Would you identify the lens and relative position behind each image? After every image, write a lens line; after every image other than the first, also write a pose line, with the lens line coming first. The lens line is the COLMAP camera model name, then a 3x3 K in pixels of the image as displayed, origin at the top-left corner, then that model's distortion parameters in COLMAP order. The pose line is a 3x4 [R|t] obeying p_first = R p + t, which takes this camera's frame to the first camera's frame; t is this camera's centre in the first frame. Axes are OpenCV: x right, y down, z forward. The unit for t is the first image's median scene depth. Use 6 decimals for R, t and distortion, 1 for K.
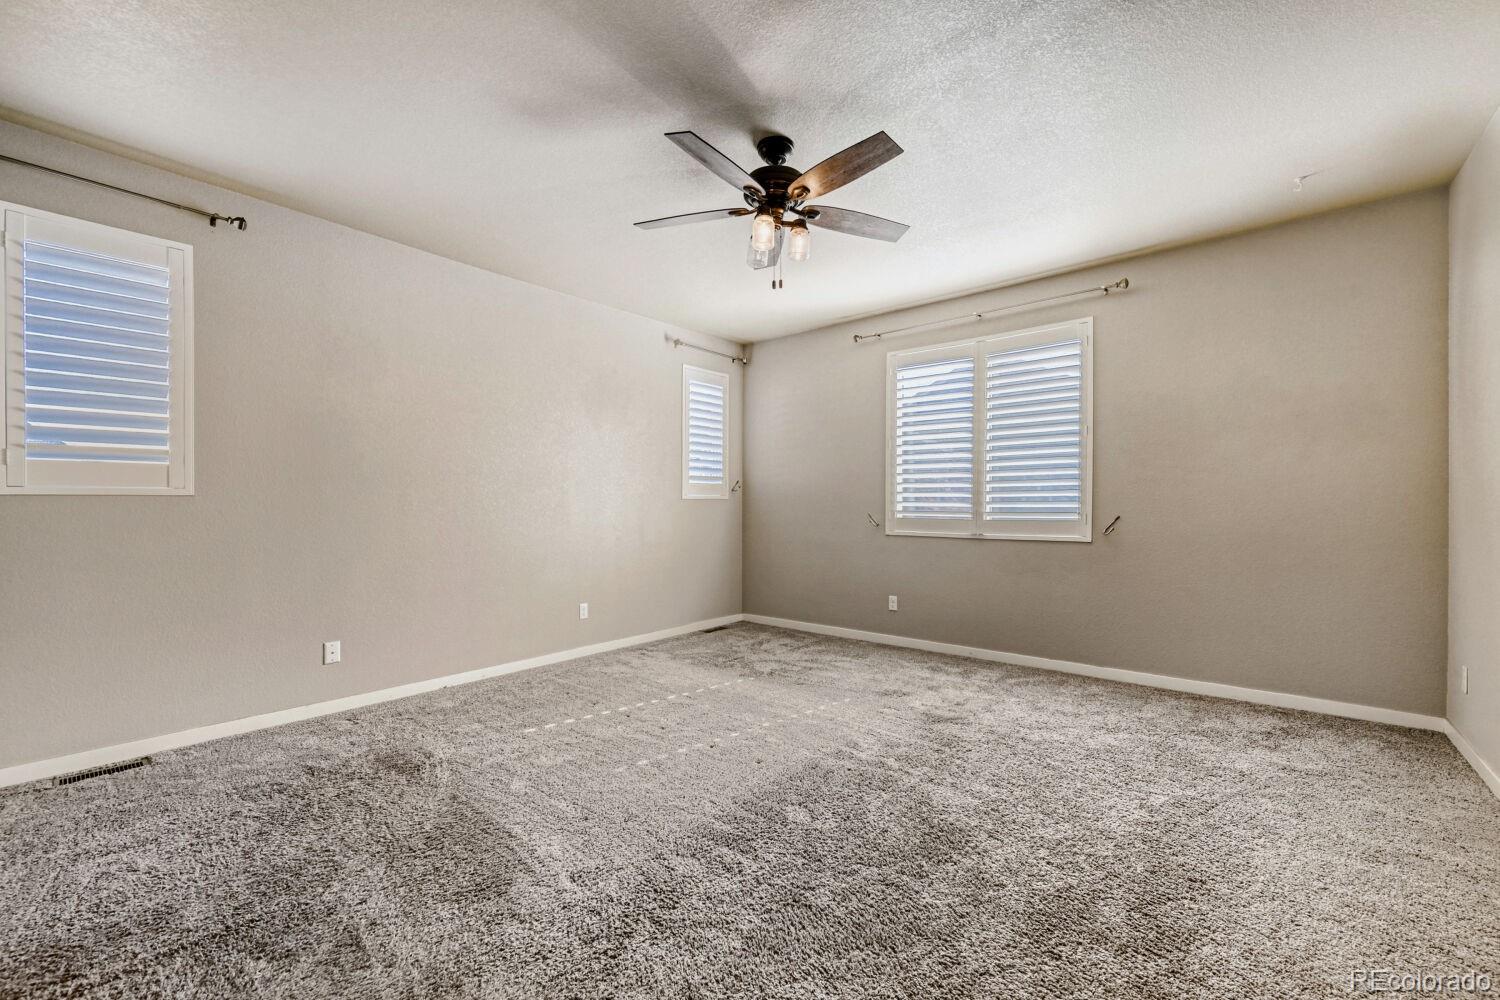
lens RADIAL K [[595.2, 0, 746.7], [0, 595.2, 504.2], [0, 0, 1]] dist [0.000868, -0.000312]
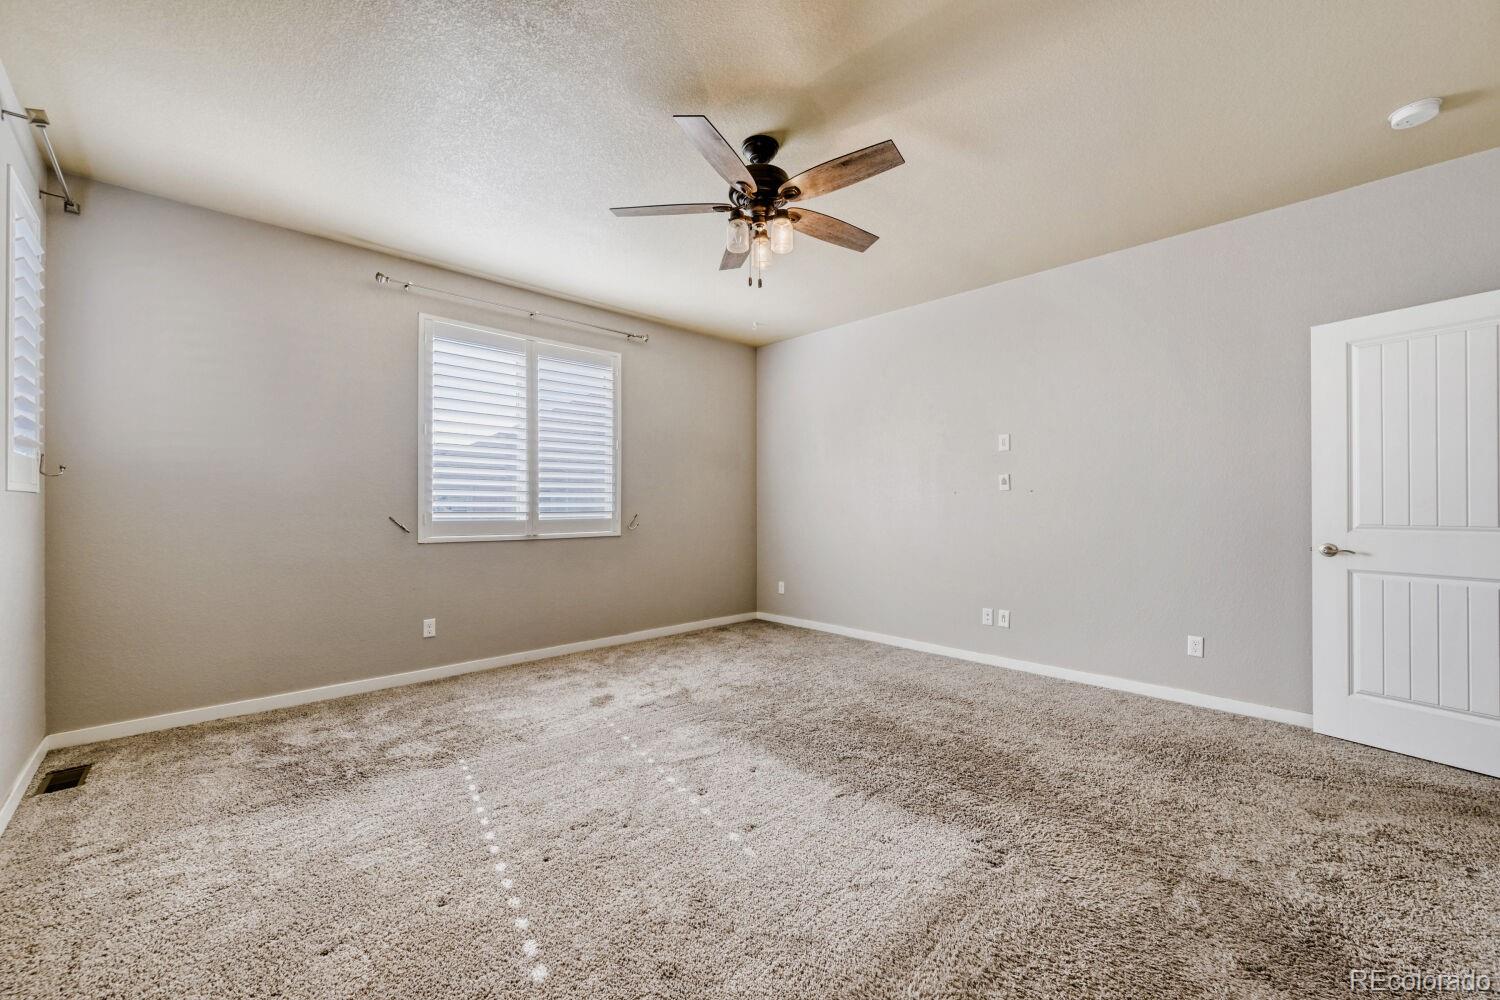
lens RADIAL K [[595.2, 0, 753.7], [0, 595.2, 504.3], [0, 0, 1]] dist [0.000868, -0.000312]
pose [[0.115657, 0.003601, 0.993283, -0.572449], [-0.000132, 0.999993, -0.003610, 0.002704], [-0.993289, 0.000286, 0.115656, 0.539969]]
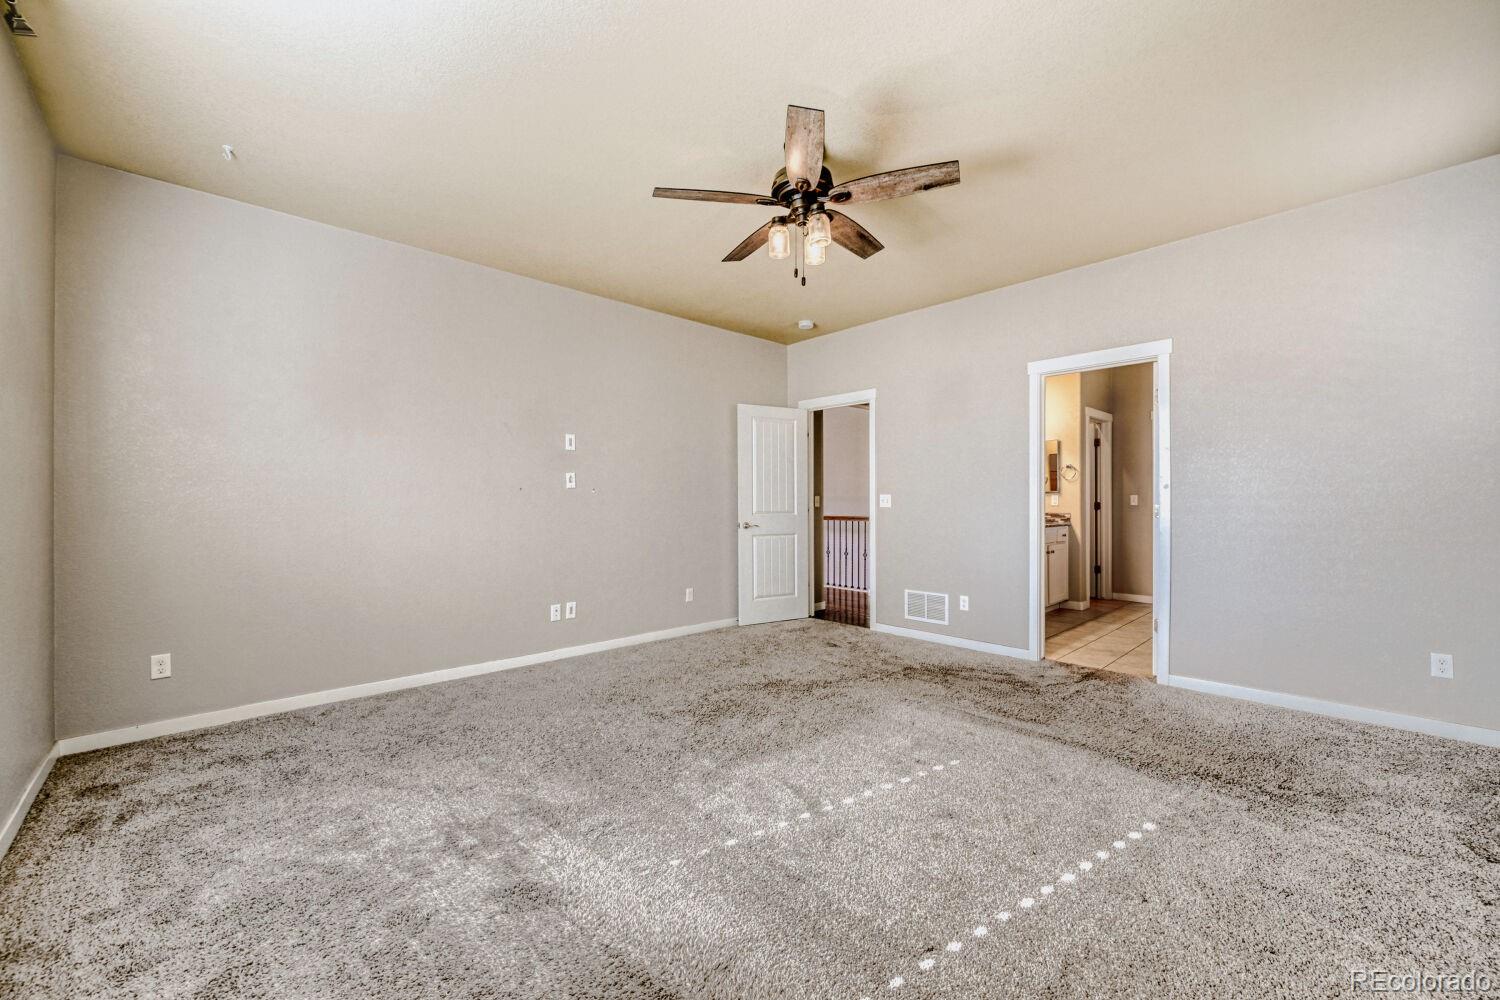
lens RADIAL K [[595.2, 0, 753.9], [0, 595.2, 498.6], [0, 0, 1]] dist [0.000868, -0.000312]
pose [[-0.993412, 0.005744, 0.114457, 0.014344], [0.004959, 0.999962, -0.007148, 0.003641], [-0.114493, -0.006533, -0.993403, 1.221081]]
